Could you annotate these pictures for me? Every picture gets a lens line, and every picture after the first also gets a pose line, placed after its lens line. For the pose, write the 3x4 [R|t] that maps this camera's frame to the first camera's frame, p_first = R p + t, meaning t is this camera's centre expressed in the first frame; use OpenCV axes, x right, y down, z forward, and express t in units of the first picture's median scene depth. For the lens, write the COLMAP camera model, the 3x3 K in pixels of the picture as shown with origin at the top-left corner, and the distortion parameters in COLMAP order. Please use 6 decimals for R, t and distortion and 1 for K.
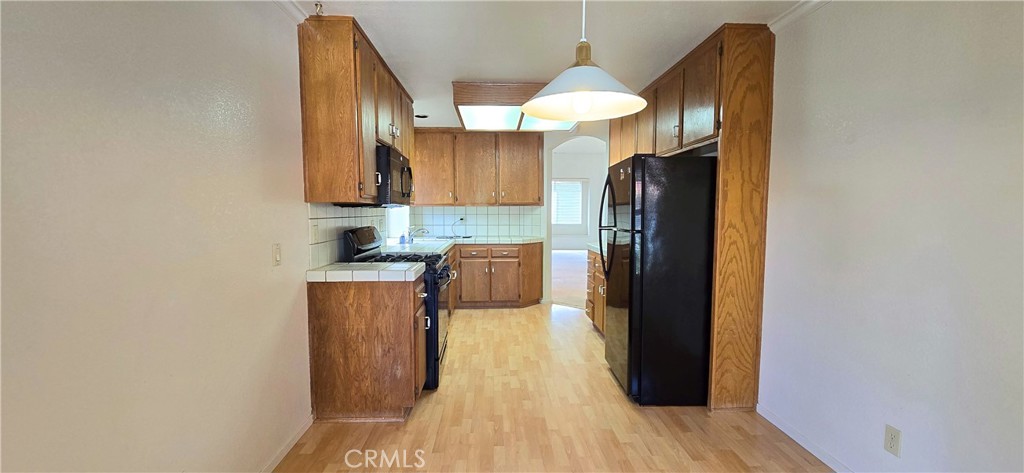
lens RADIAL K [[419.5, 0, 513.8], [0, 419.5, 241.1], [0, 0, 1]] dist [-0.003563, -0.000272]
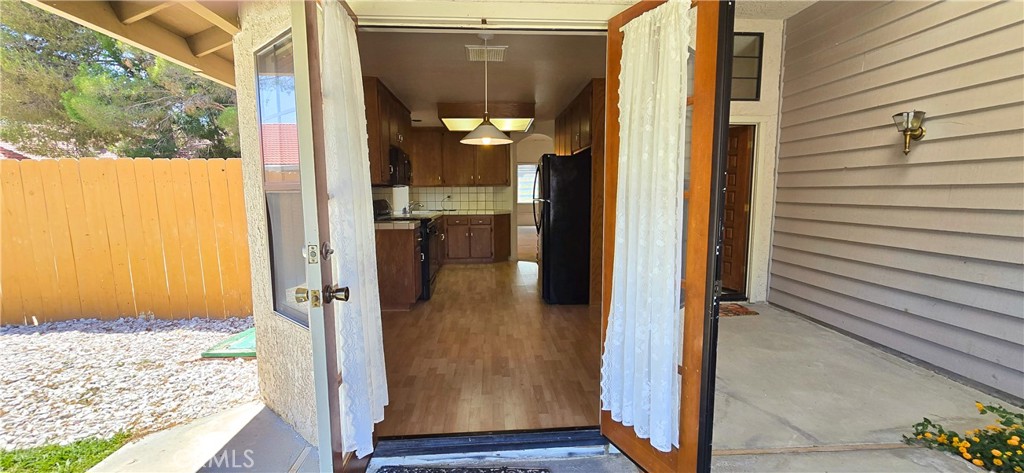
lens RADIAL K [[410.2, 0, 512.0], [0, 410.2, 236.5], [0, 0, 1]] dist [-0.000845, 0.000013]
pose [[0.999950, -0.006725, 0.007413, 0.070275], [0.006458, 0.999351, 0.035442, 0.030574], [-0.007646, -0.035393, 0.999344, -0.318343]]
